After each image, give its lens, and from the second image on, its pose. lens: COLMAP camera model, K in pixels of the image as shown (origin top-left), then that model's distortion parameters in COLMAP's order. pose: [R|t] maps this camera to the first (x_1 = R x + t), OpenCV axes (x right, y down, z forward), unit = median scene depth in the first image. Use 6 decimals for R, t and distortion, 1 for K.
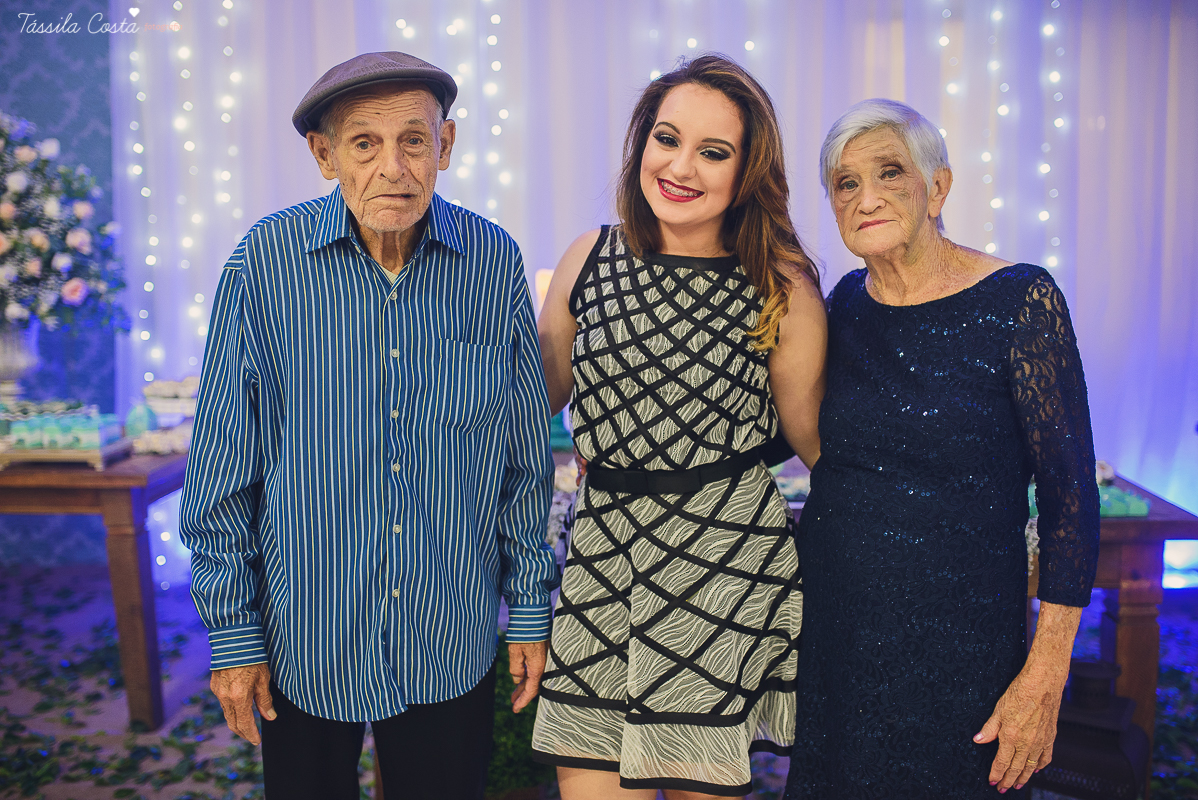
lens RADIAL K [[1156.4, 0, 599.0], [0, 1156.4, 400.0], [0, 0, 1]] dist [-0.045508, 0.075126]
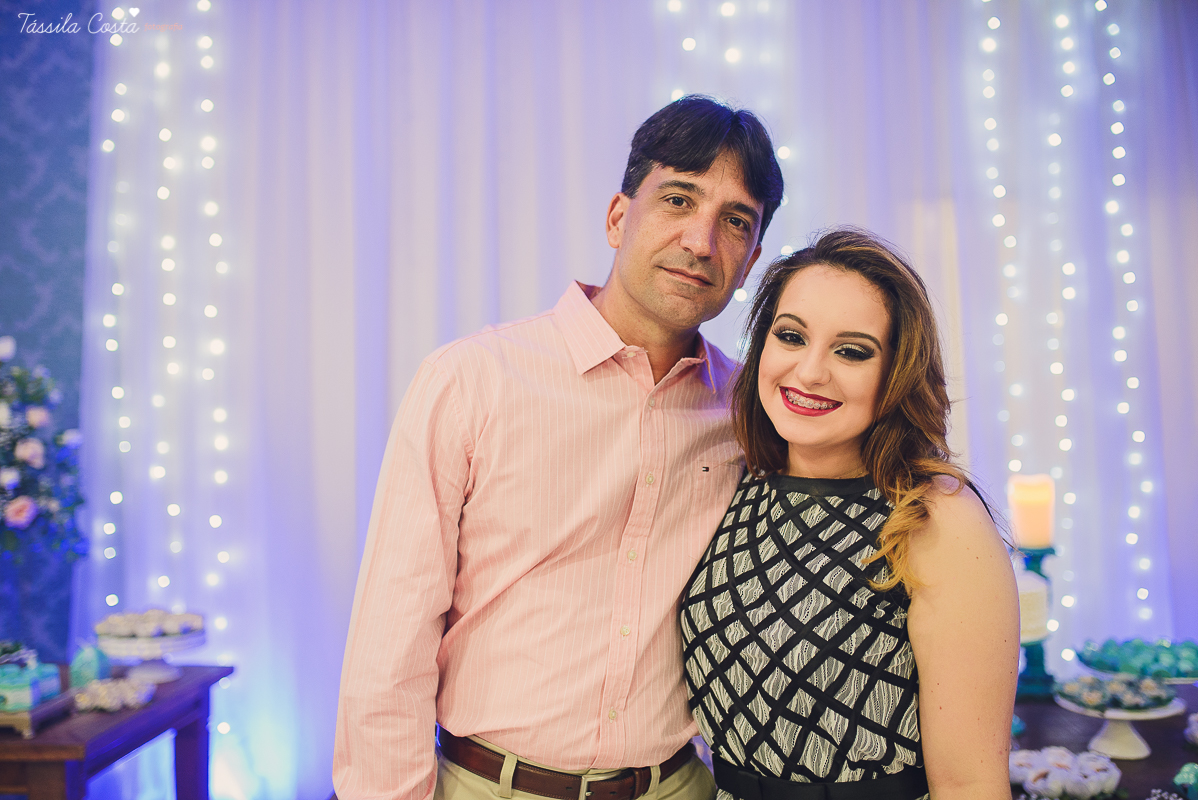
lens RADIAL K [[1156.4, 0, 599.0], [0, 1156.4, 400.0], [0, 0, 1]] dist [-0.045508, 0.075126]
pose [[0.999923, -0.011883, 0.003505, -0.026665], [0.012285, 0.987566, -0.156724, -0.036763], [-0.001600, 0.156755, 0.987636, 0.138446]]
